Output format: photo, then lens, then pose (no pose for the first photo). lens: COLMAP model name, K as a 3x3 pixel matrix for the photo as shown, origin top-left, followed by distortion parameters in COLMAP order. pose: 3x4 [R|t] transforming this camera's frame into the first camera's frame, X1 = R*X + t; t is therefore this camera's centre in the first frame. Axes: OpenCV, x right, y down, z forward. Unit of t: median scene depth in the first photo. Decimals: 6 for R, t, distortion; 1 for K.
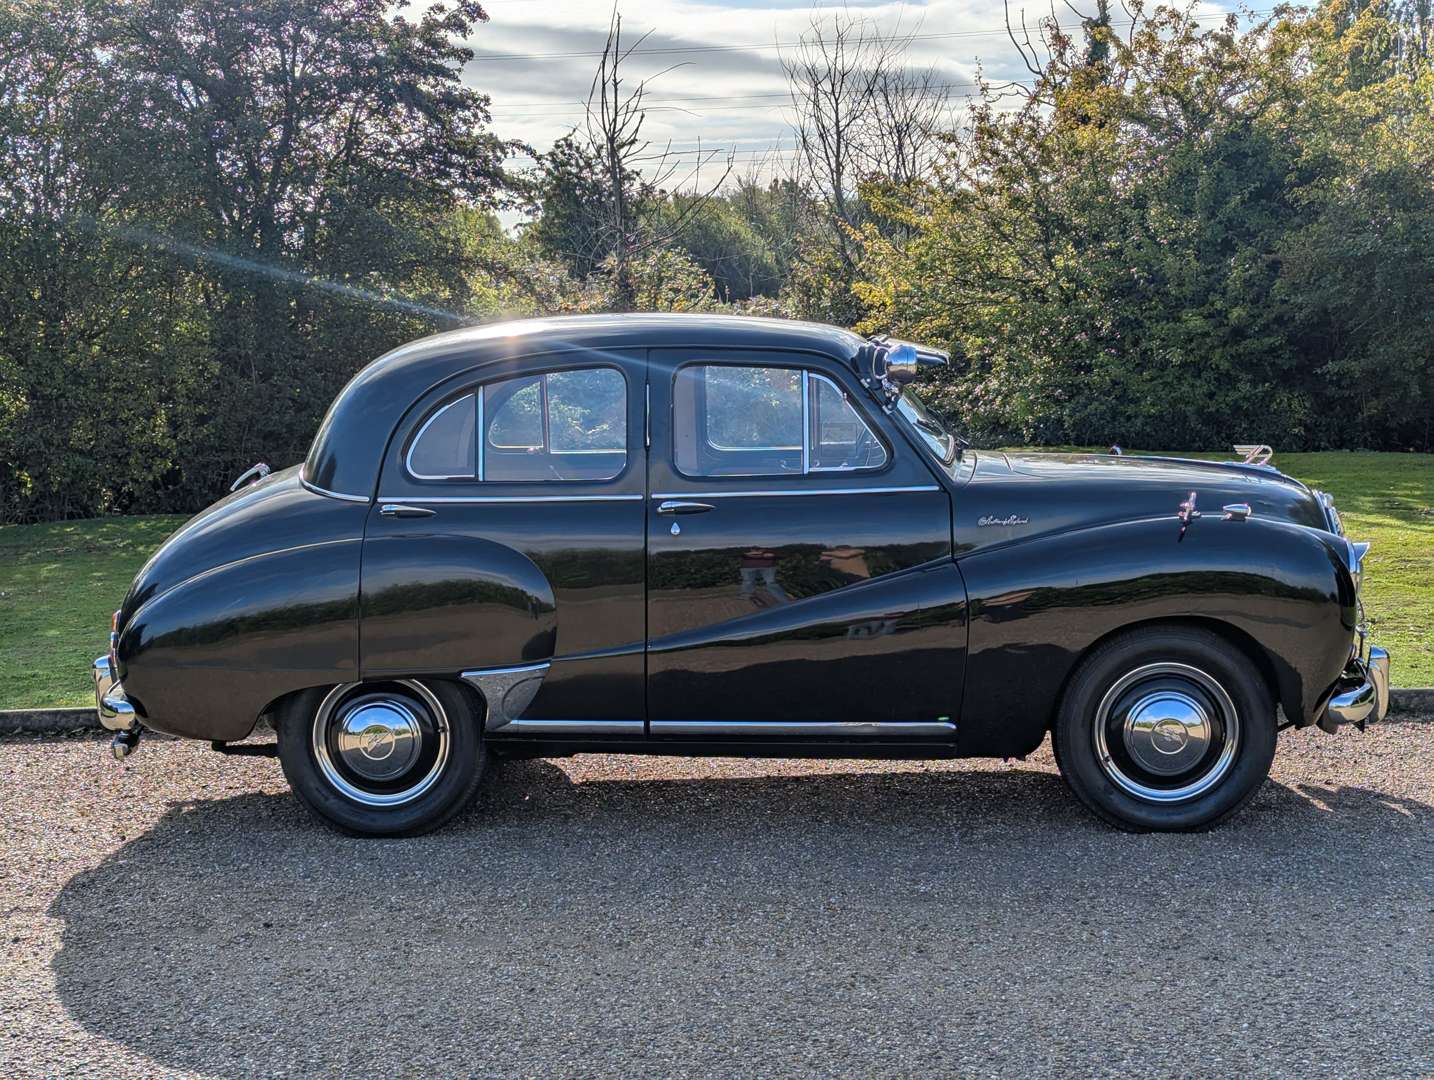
lens RADIAL K [[2021.6, 0, 710.6], [0, 2021.6, 538.3], [0, 0, 1]] dist [0.030644, 0.000000]
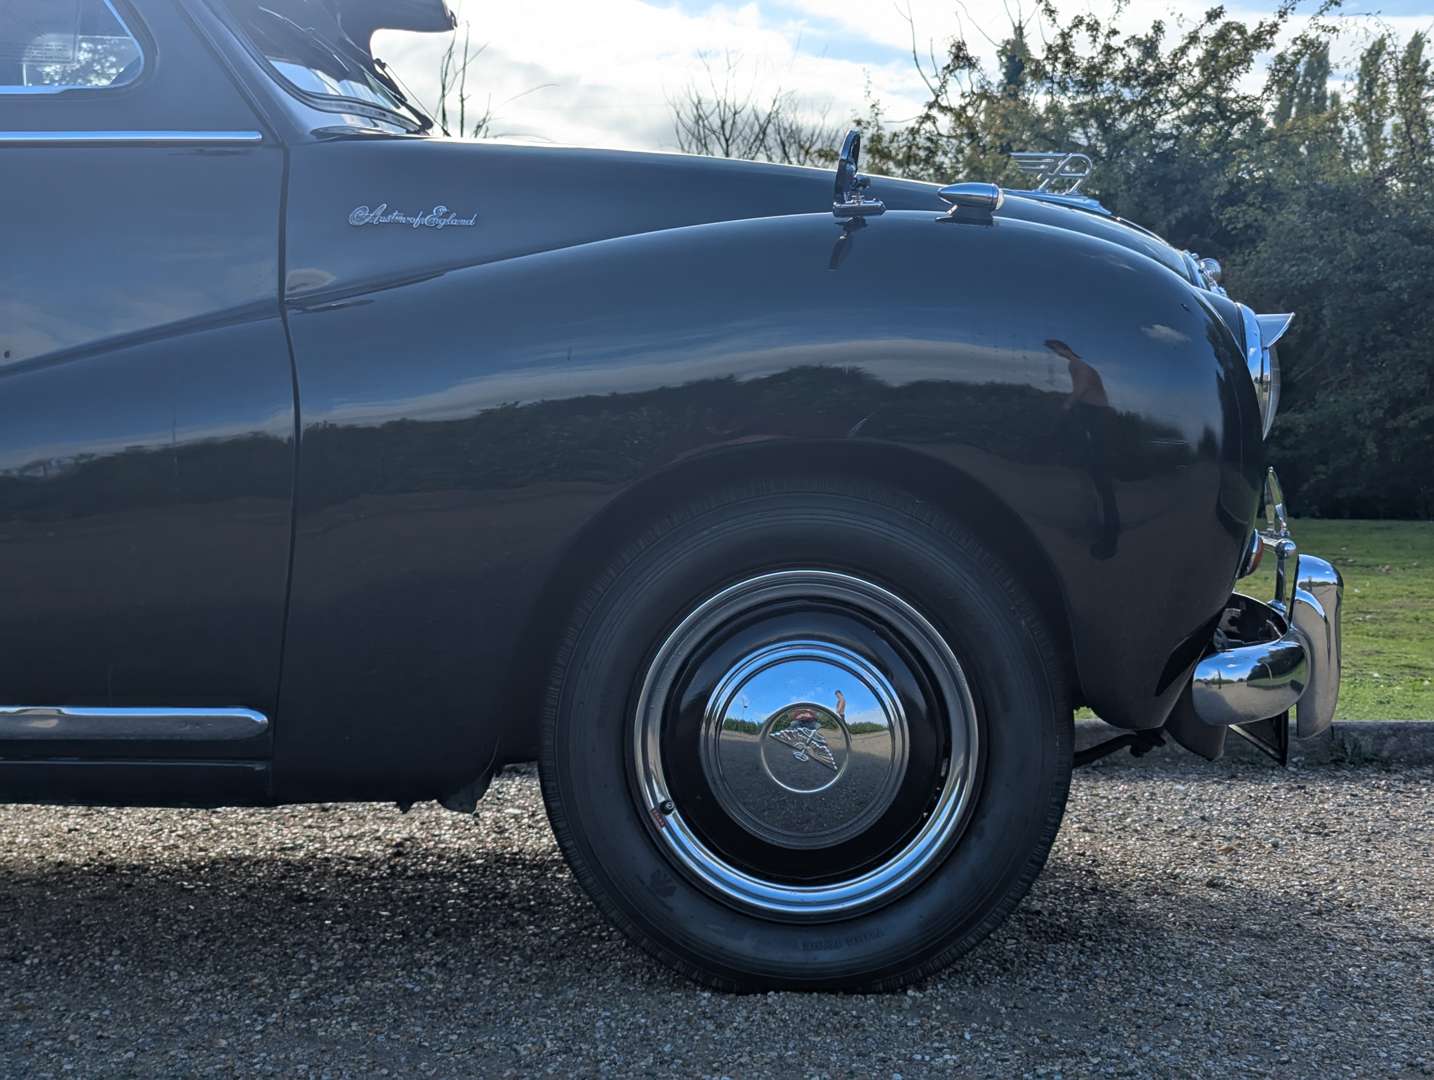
lens RADIAL K [[2021.6, 0, 724.4], [0, 2021.6, 531.4], [0, 0, 1]] dist [0.030644, 0.000000]
pose [[0.999463, 0.018913, 0.026752, 0.175368], [-0.016998, 0.997396, -0.070090, 0.073034], [-0.028008, 0.069597, 0.997182, 0.525091]]
